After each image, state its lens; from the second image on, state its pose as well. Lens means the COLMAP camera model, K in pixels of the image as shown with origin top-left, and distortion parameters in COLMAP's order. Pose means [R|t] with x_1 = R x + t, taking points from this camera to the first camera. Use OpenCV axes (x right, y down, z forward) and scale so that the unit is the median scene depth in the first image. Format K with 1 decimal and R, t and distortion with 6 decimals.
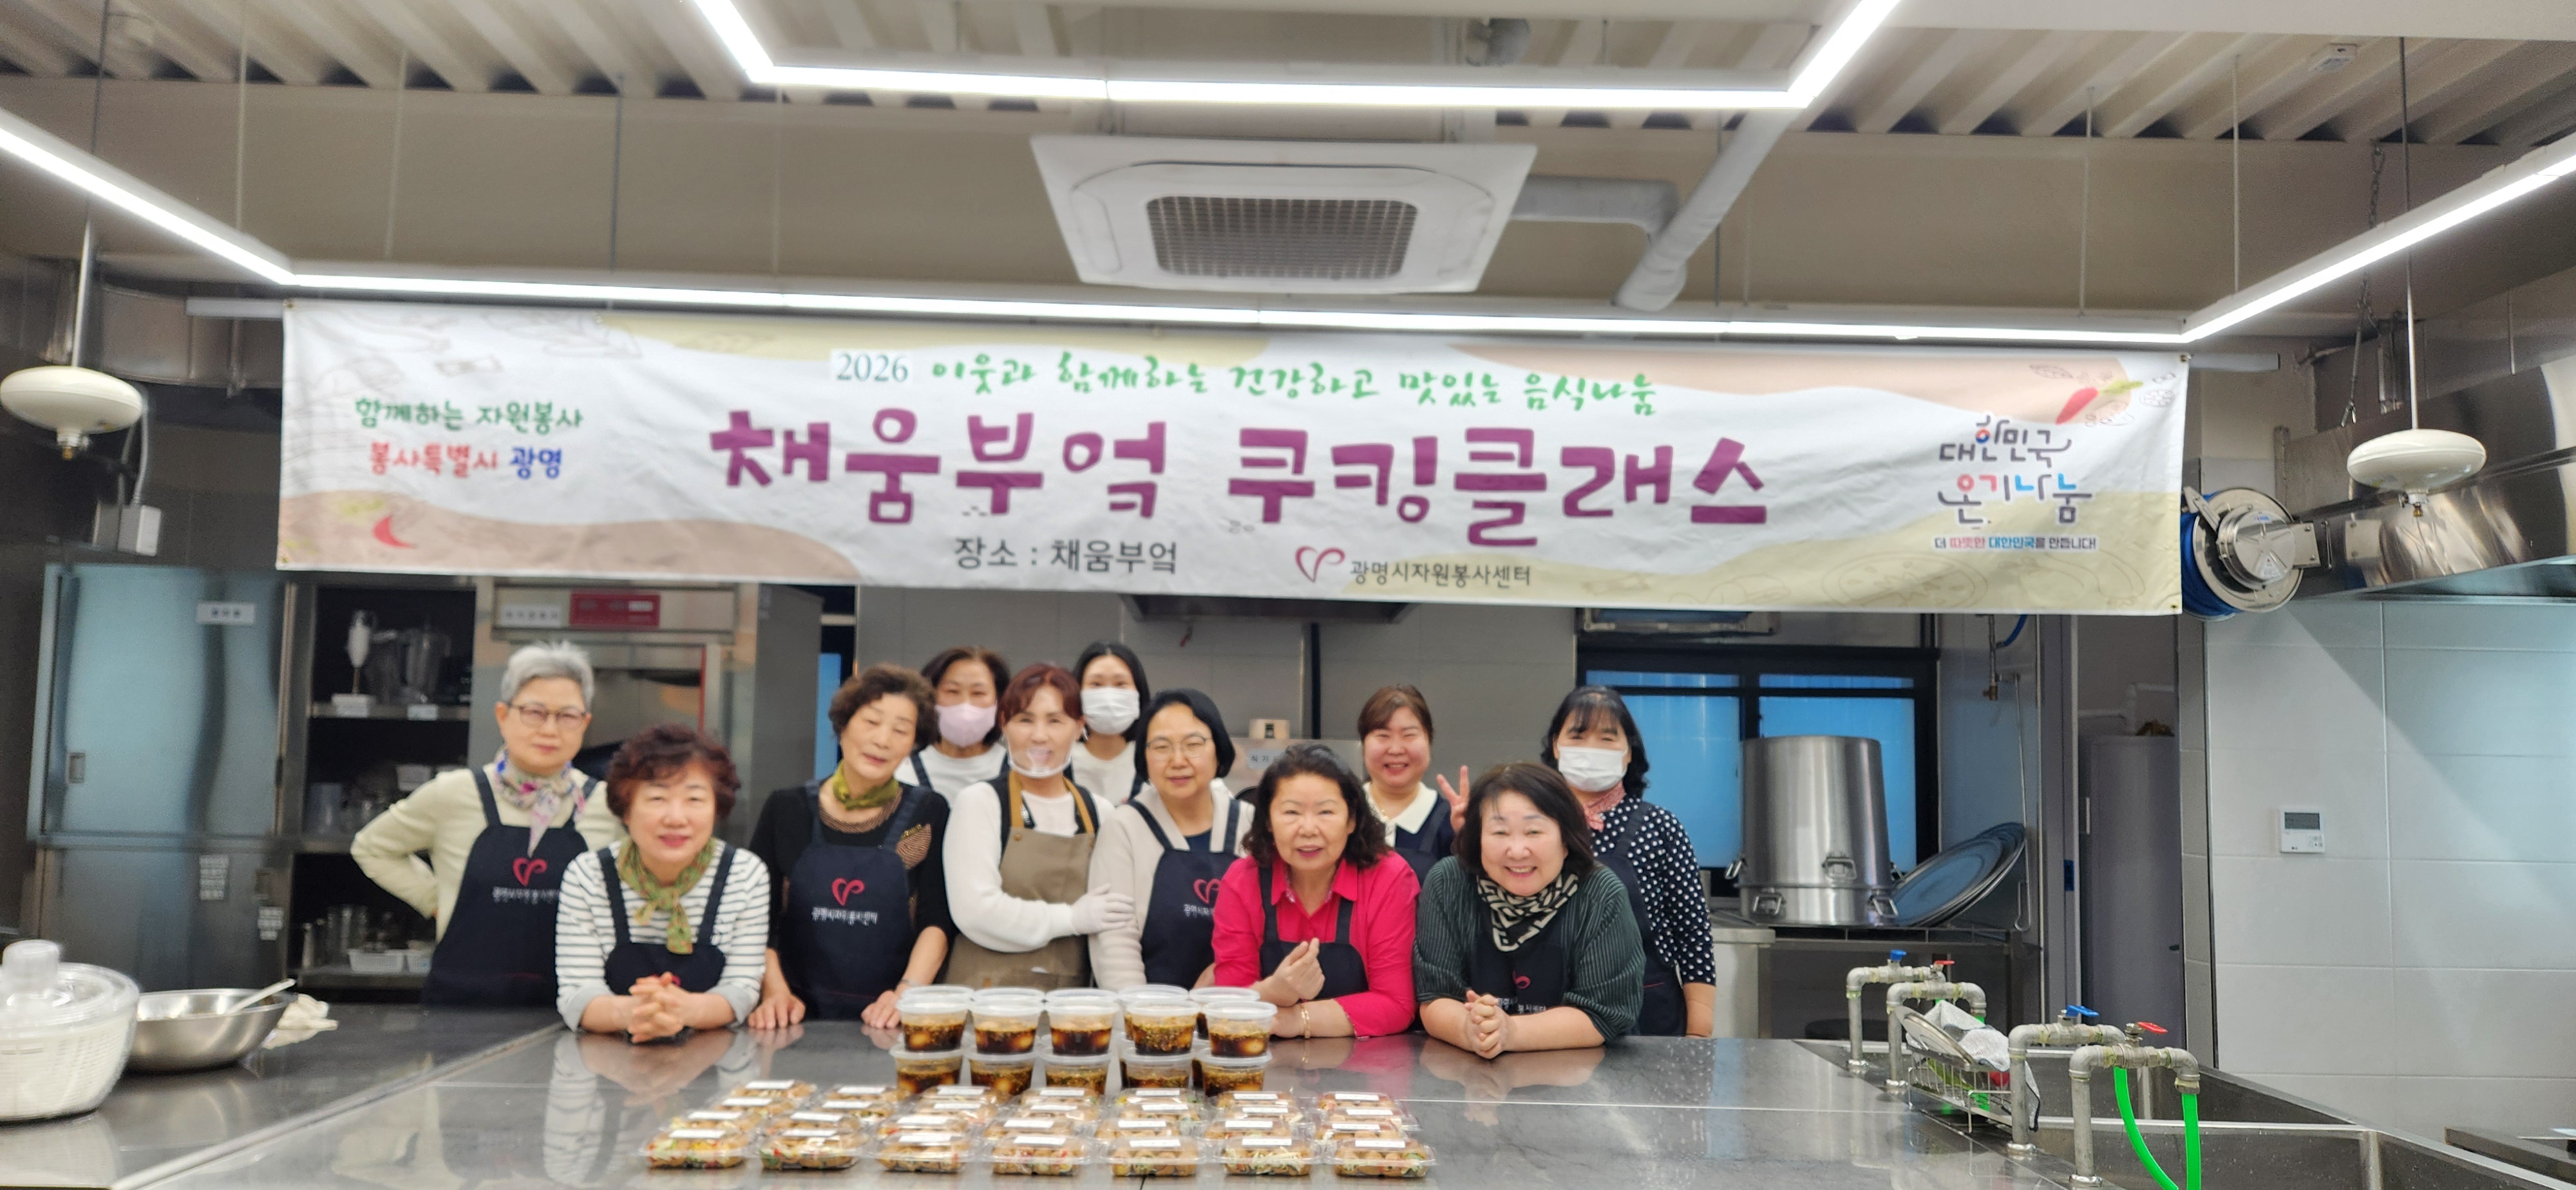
lens RADIAL K [[1675.1, 0, 1294.1], [0, 1675.1, 645.5], [0, 0, 1]] dist [0.053021, -0.037092]
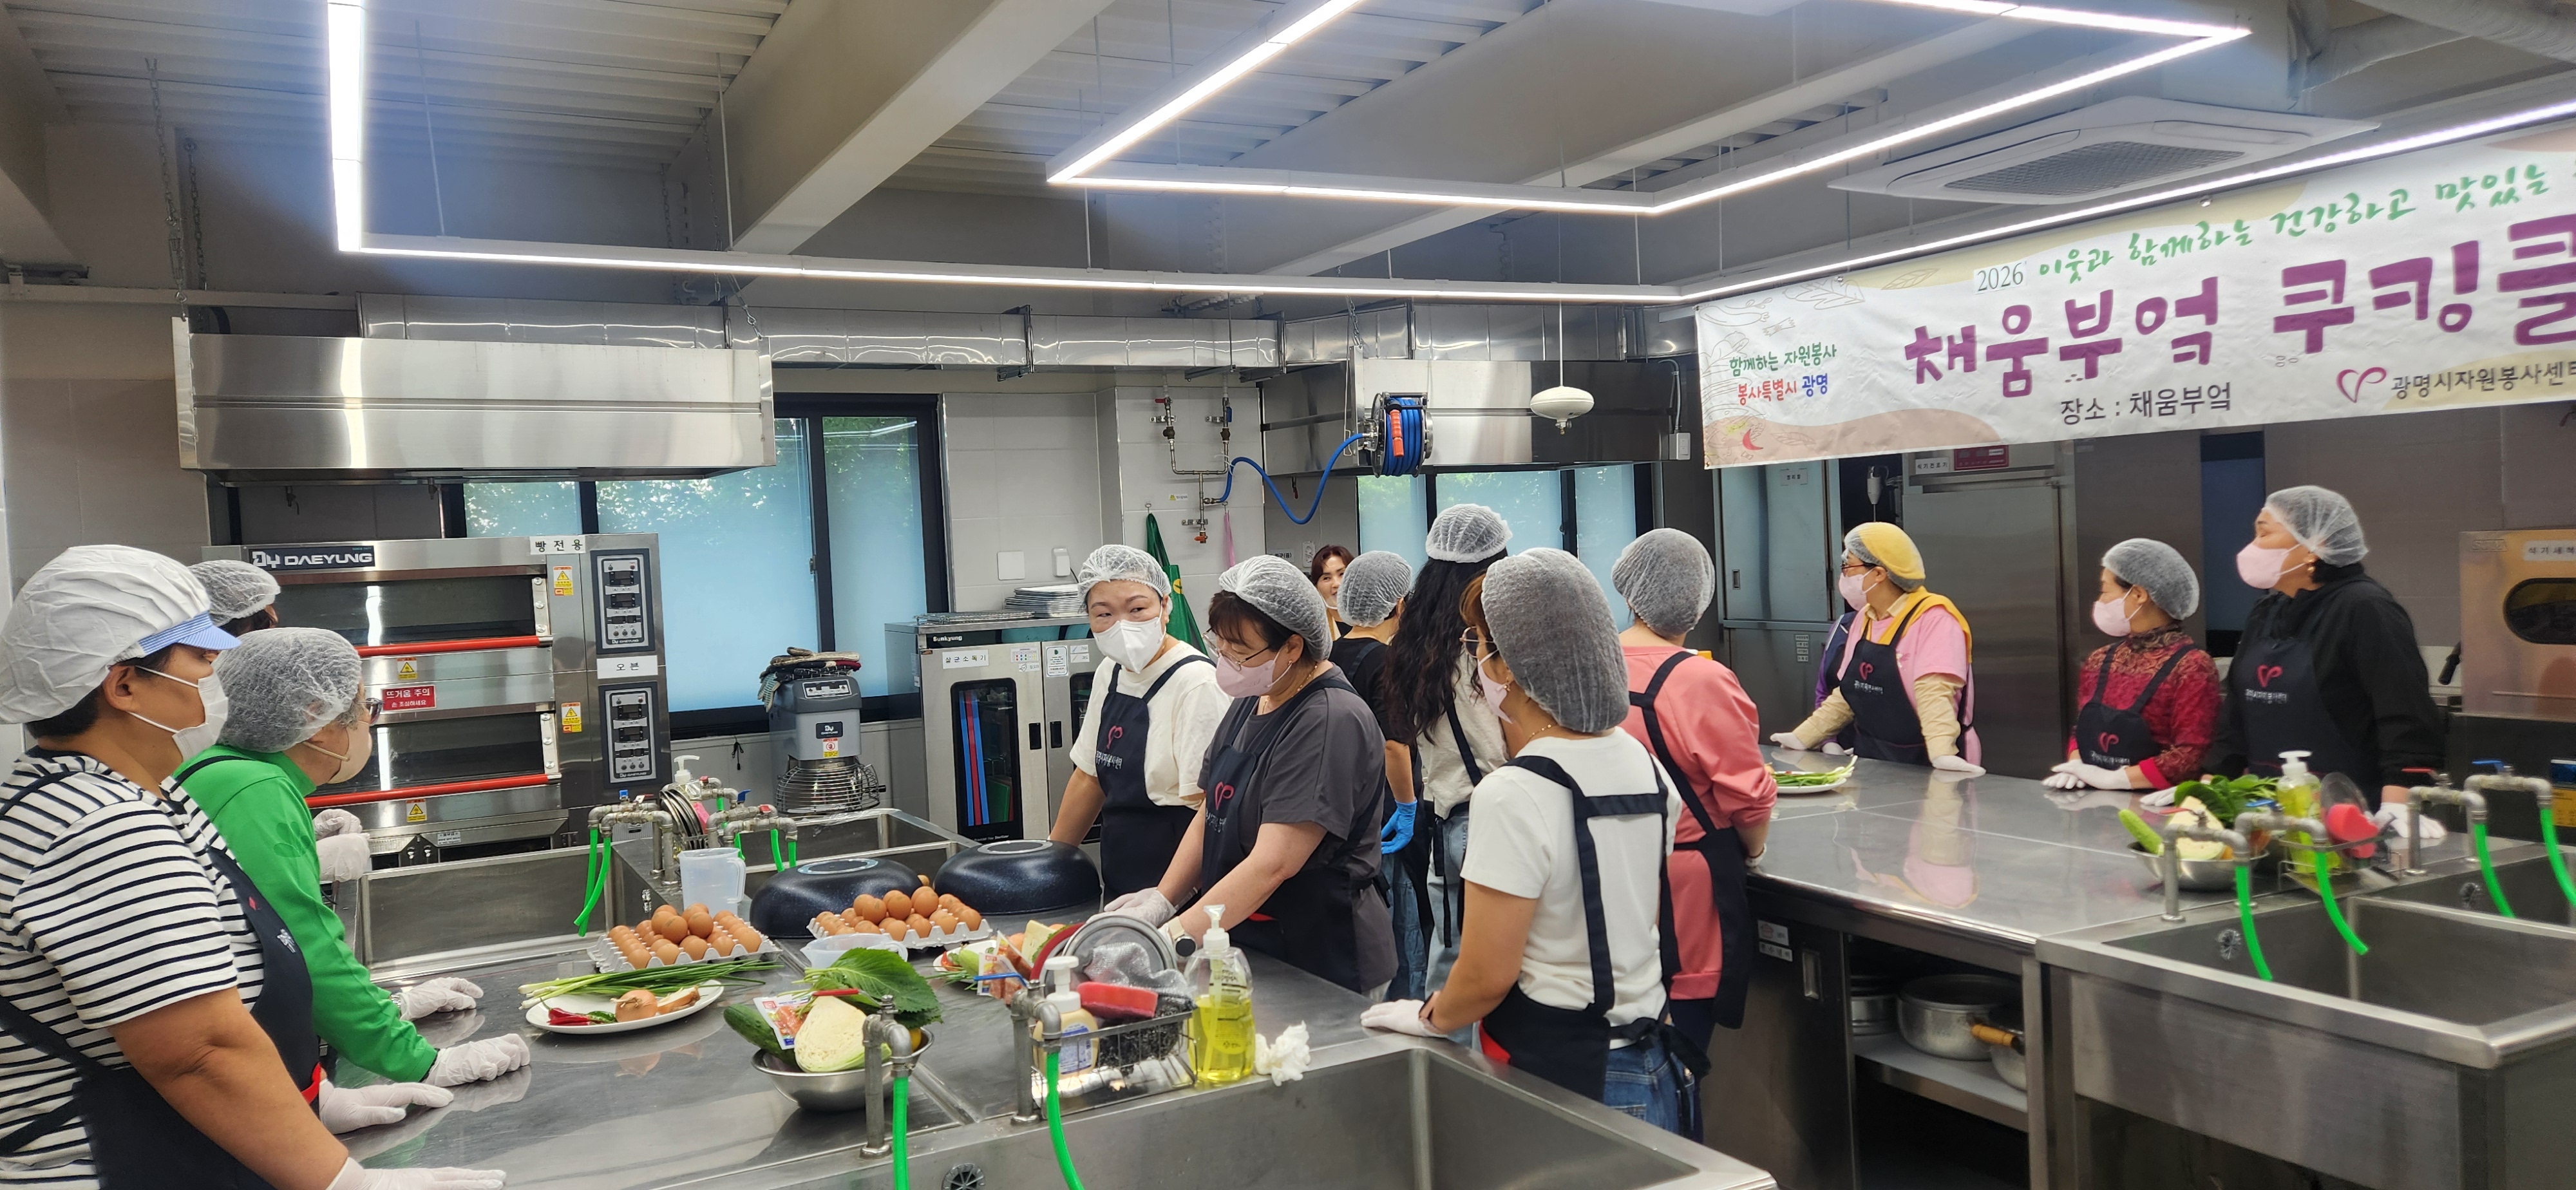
lens RADIAL K [[1674.4, 0, 1288.0], [0, 1674.4, 595.0], [0, 0, 1]] dist [0.075470, -0.067792]
pose [[0.454532, -0.015271, -0.890600, 0.669114], [0.120339, 0.991739, 0.044412, -0.045909], [0.882564, -0.127361, 0.452614, -0.113916]]
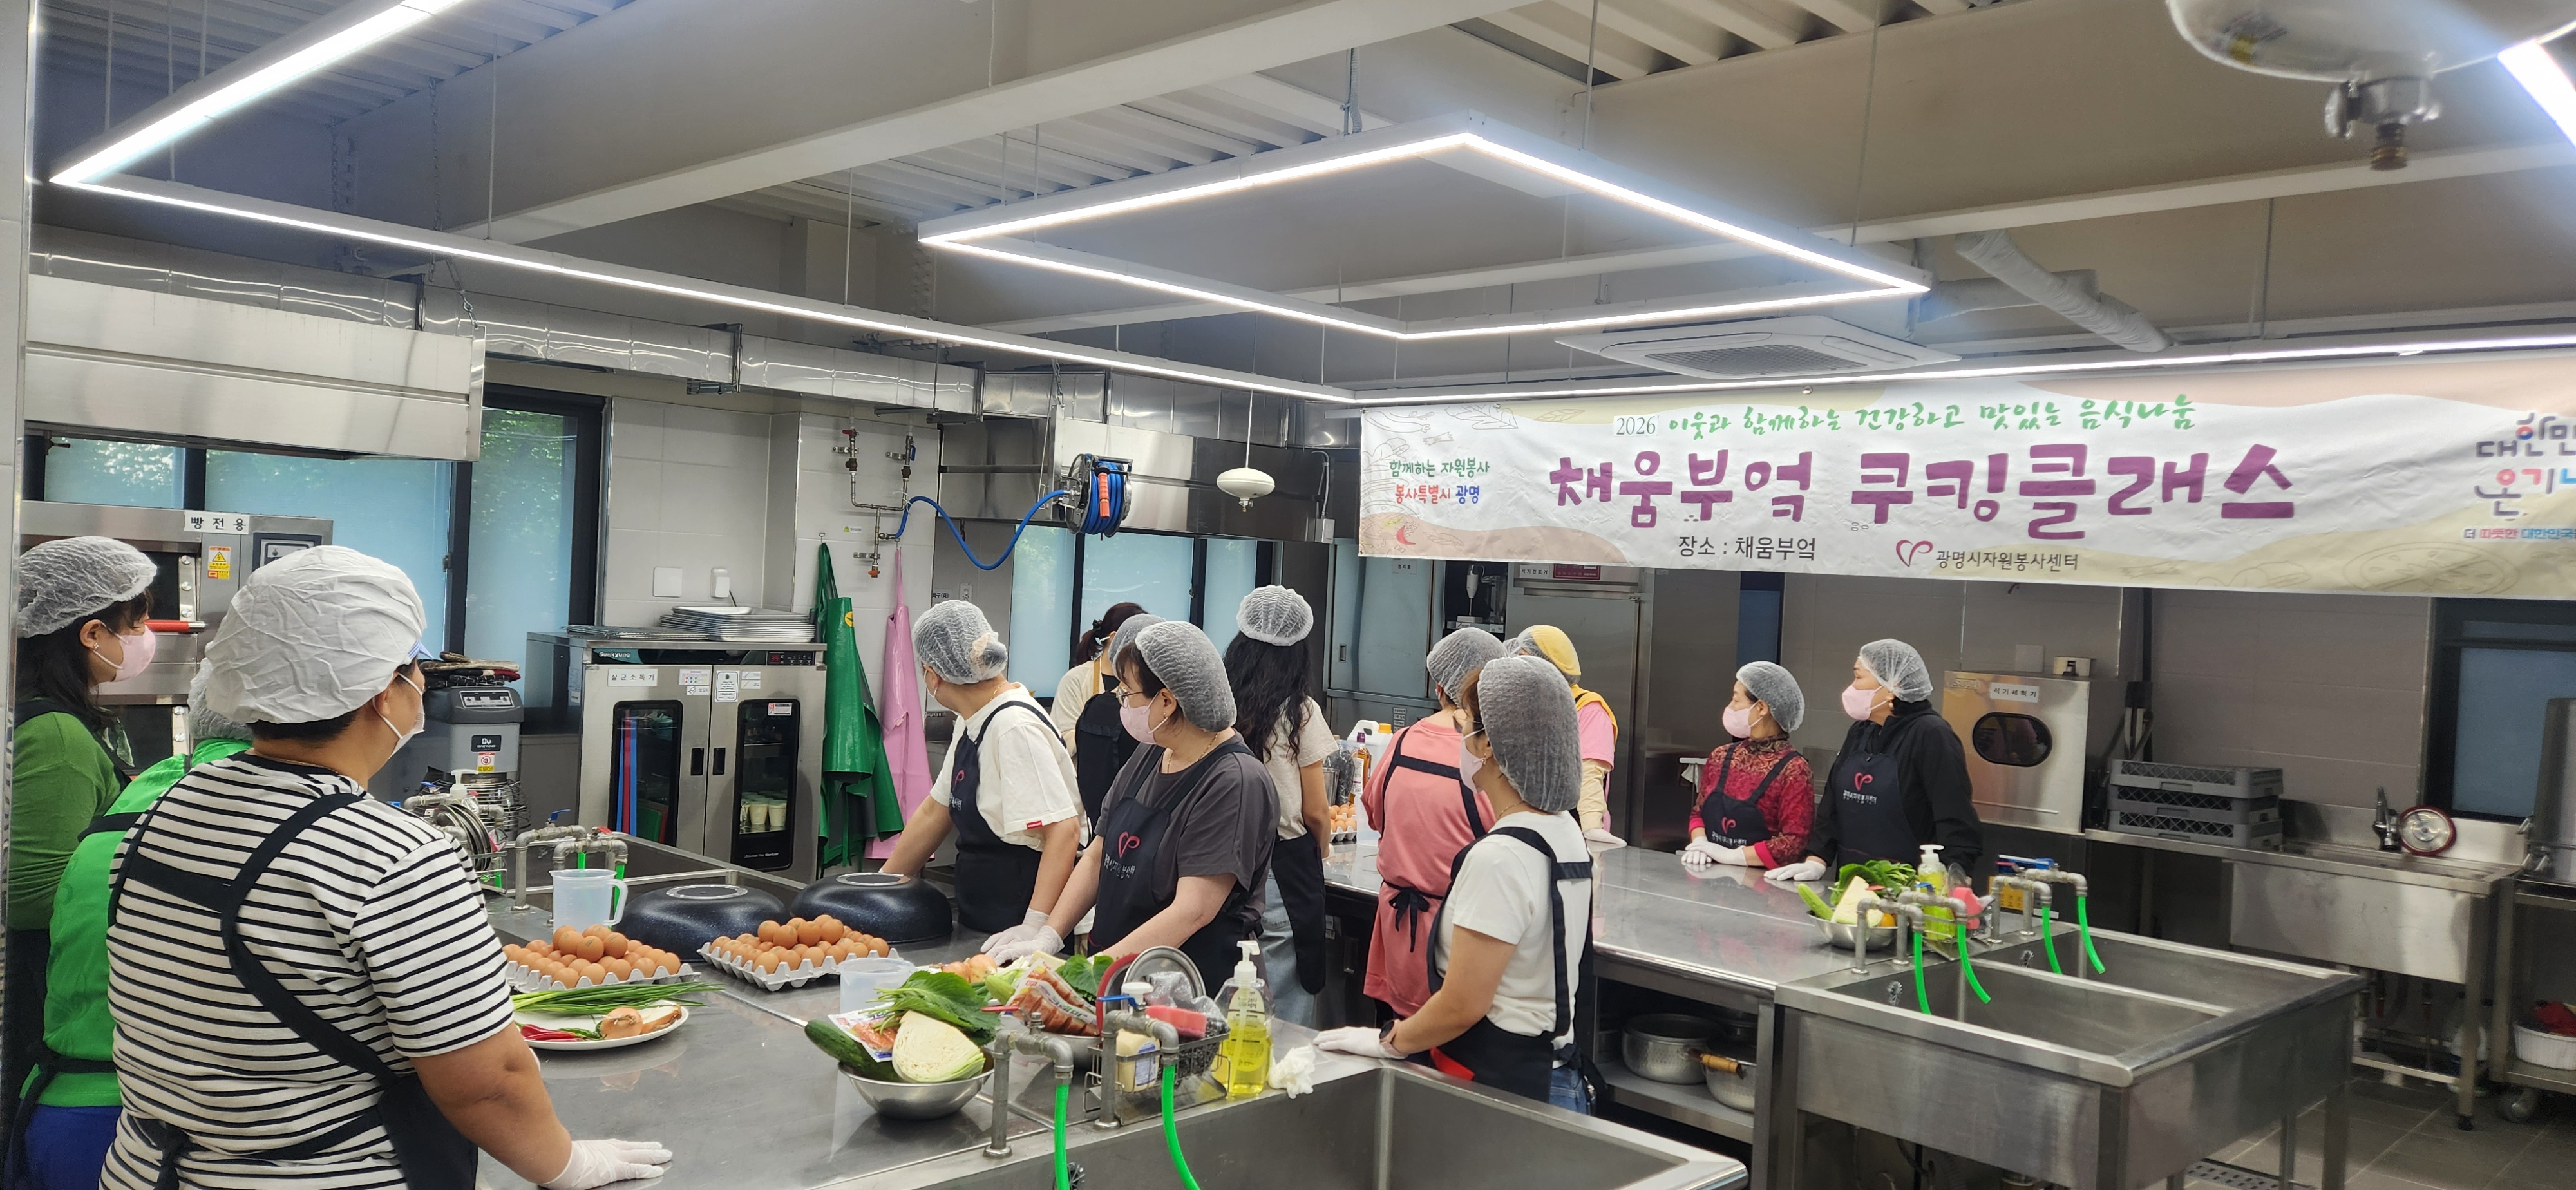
lens RADIAL K [[1679.4, 0, 1288.0], [0, 1679.4, 595.0], [0, 0, 1]] dist [0.051400, -0.001733]
pose [[0.702410, 0.017389, -0.711560, 0.631991], [0.017304, 0.998989, 0.041494, -0.079922], [0.711563, -0.041458, 0.701399, -0.321801]]
